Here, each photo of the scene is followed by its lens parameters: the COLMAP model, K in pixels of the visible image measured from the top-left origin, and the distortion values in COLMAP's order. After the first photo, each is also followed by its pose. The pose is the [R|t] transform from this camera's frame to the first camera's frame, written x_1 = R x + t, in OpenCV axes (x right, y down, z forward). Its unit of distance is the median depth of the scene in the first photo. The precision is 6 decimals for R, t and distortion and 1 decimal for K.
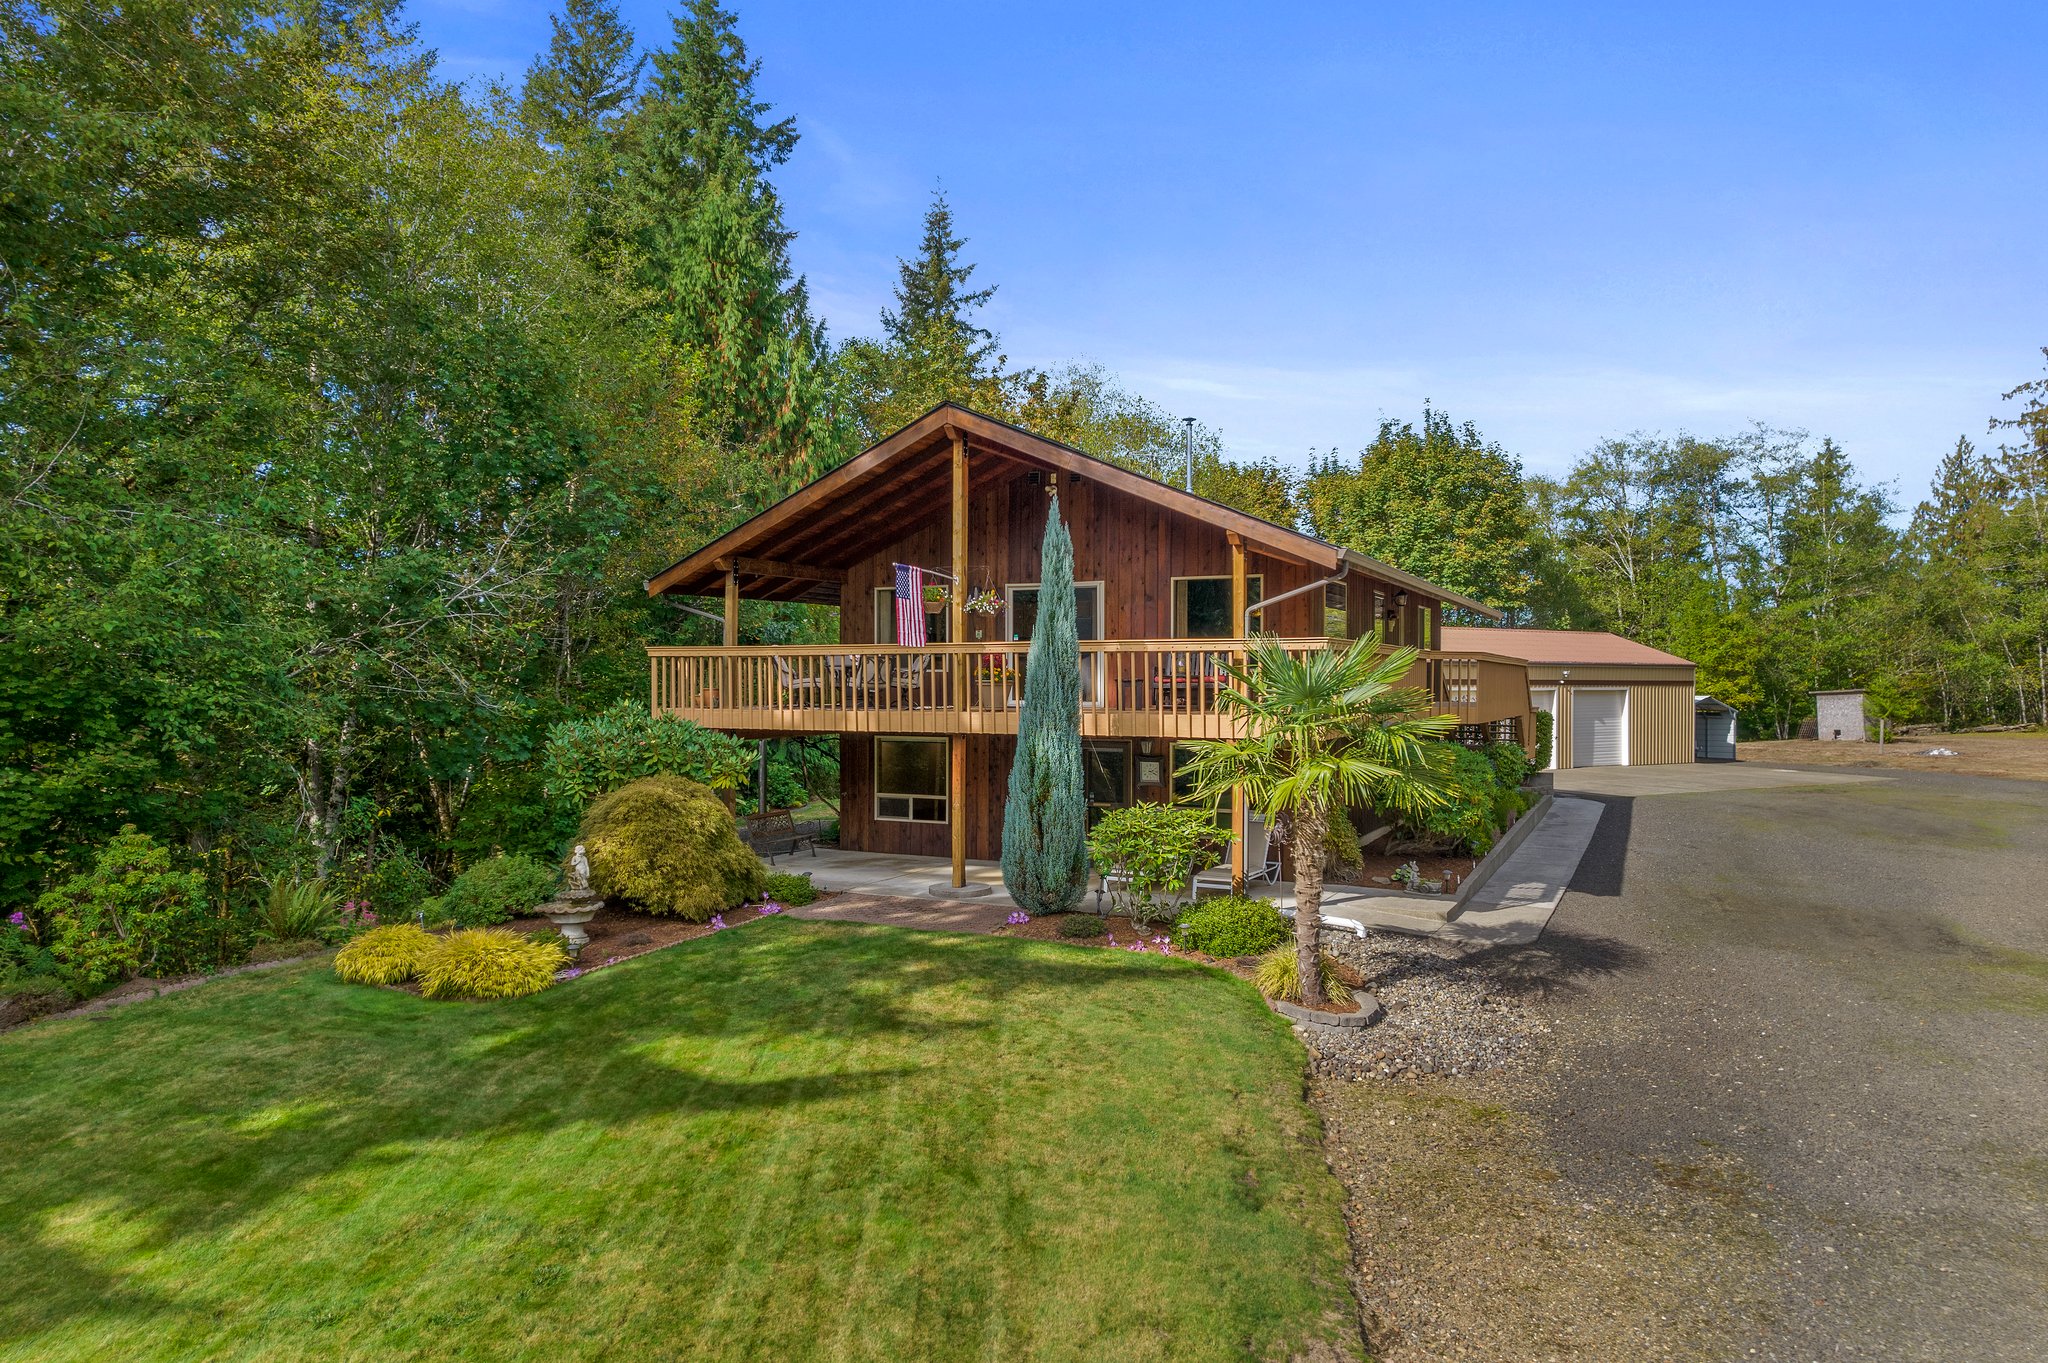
lens RADIAL K [[1338.6, 0, 1016.6], [0, 1338.6, 696.5], [0, 0, 1]] dist [-0.084286, 0.078897]
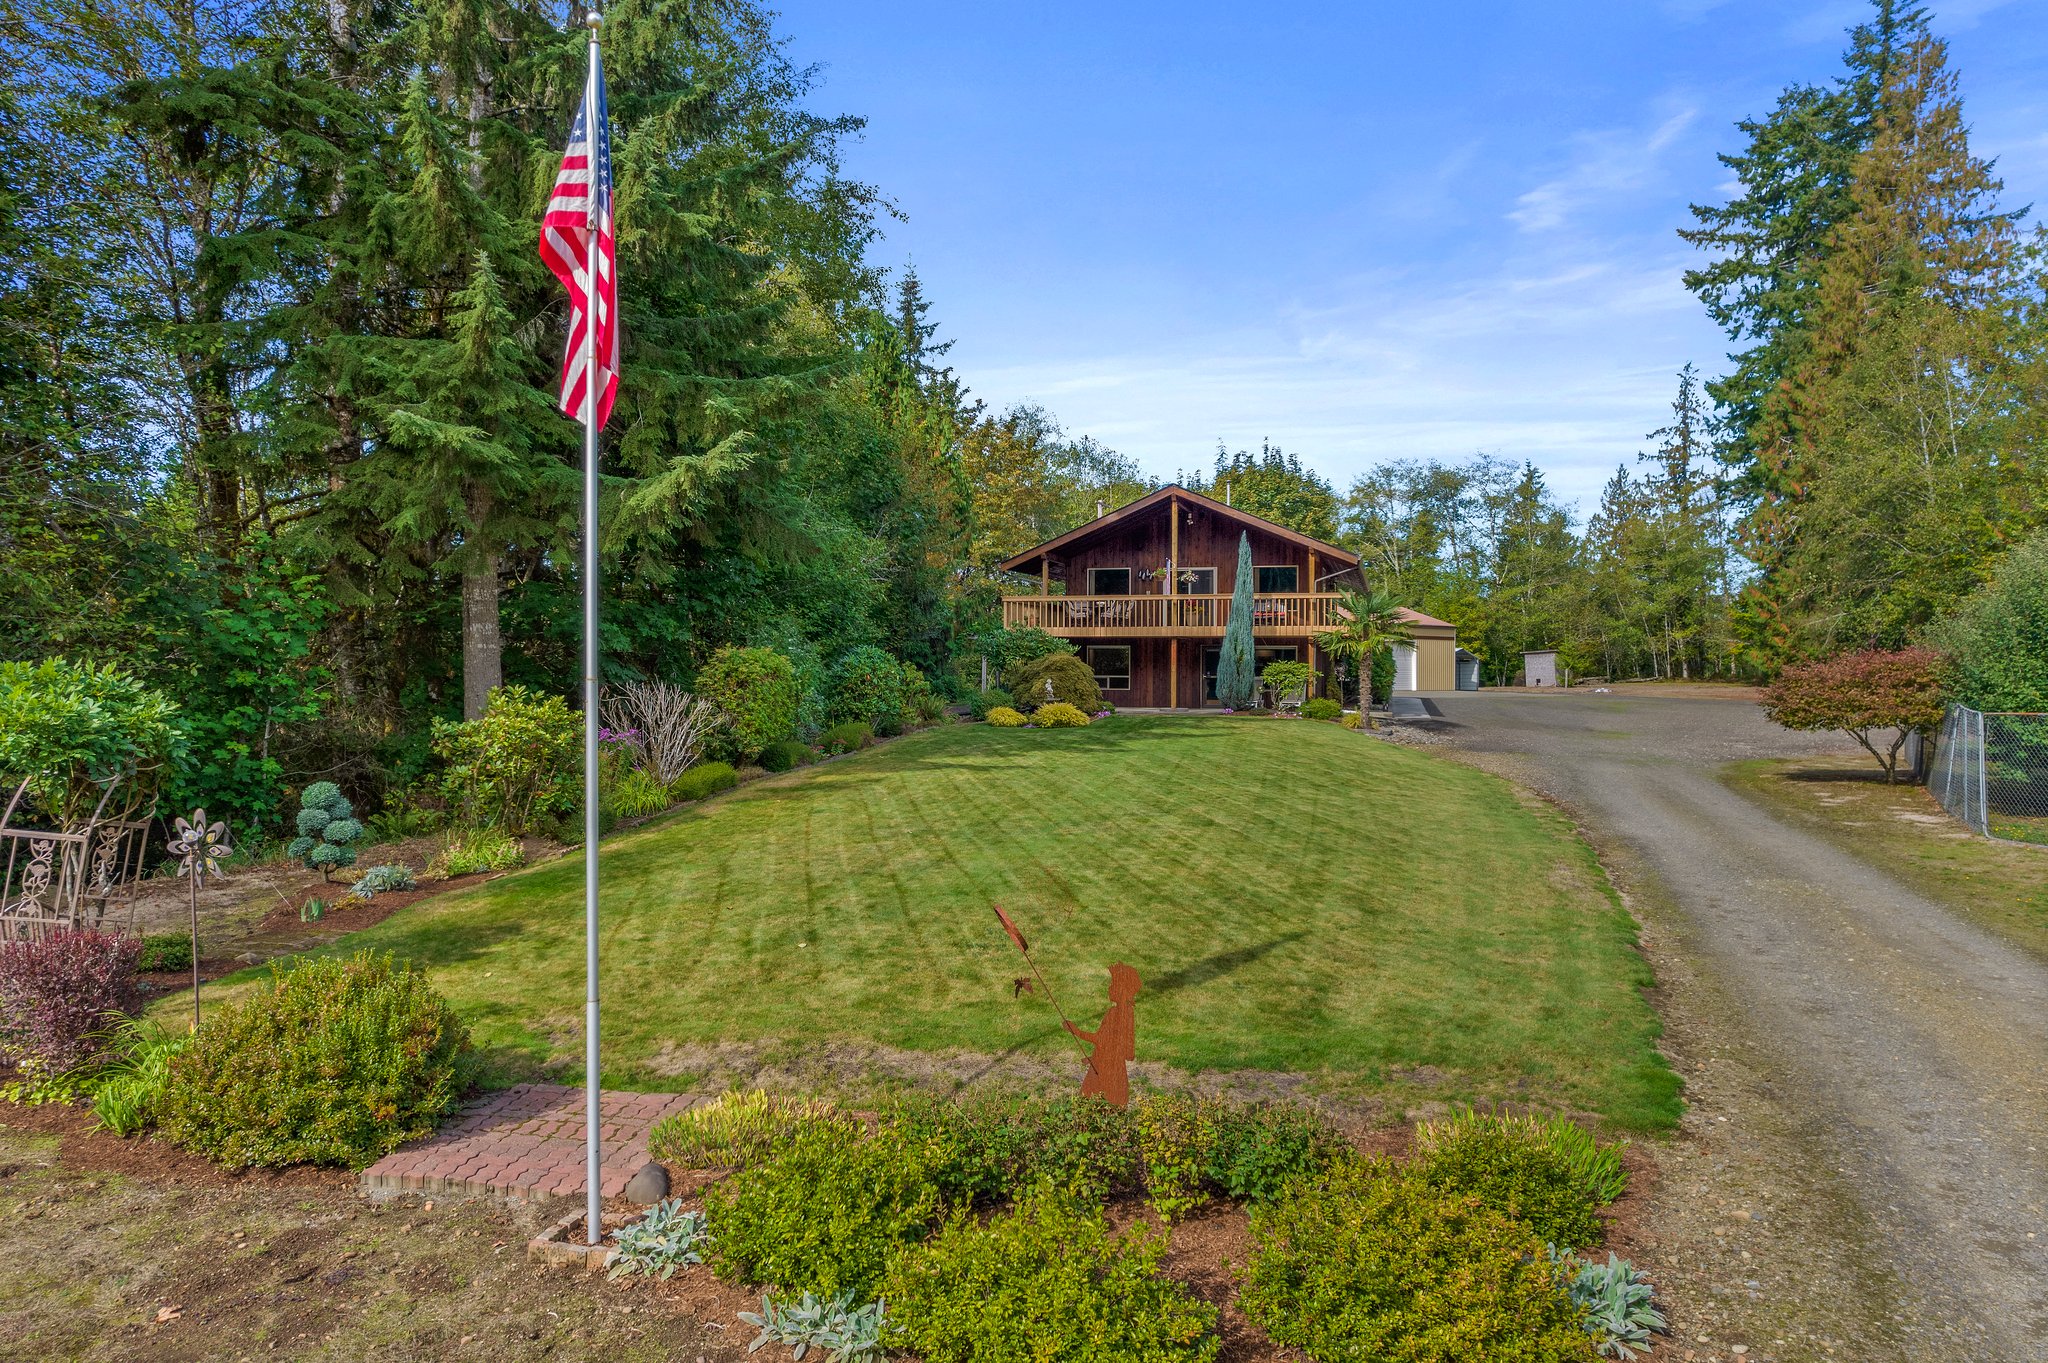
lens RADIAL K [[1338.6, 0, 1016.6], [0, 1338.6, 696.5], [0, 0, 1]] dist [-0.084286, 0.078897]
pose [[0.981950, -0.003285, 0.189114, -0.187610], [0.001132, 0.999933, 0.011488, 0.025904], [-0.189139, -0.011067, 0.981888, -0.282252]]
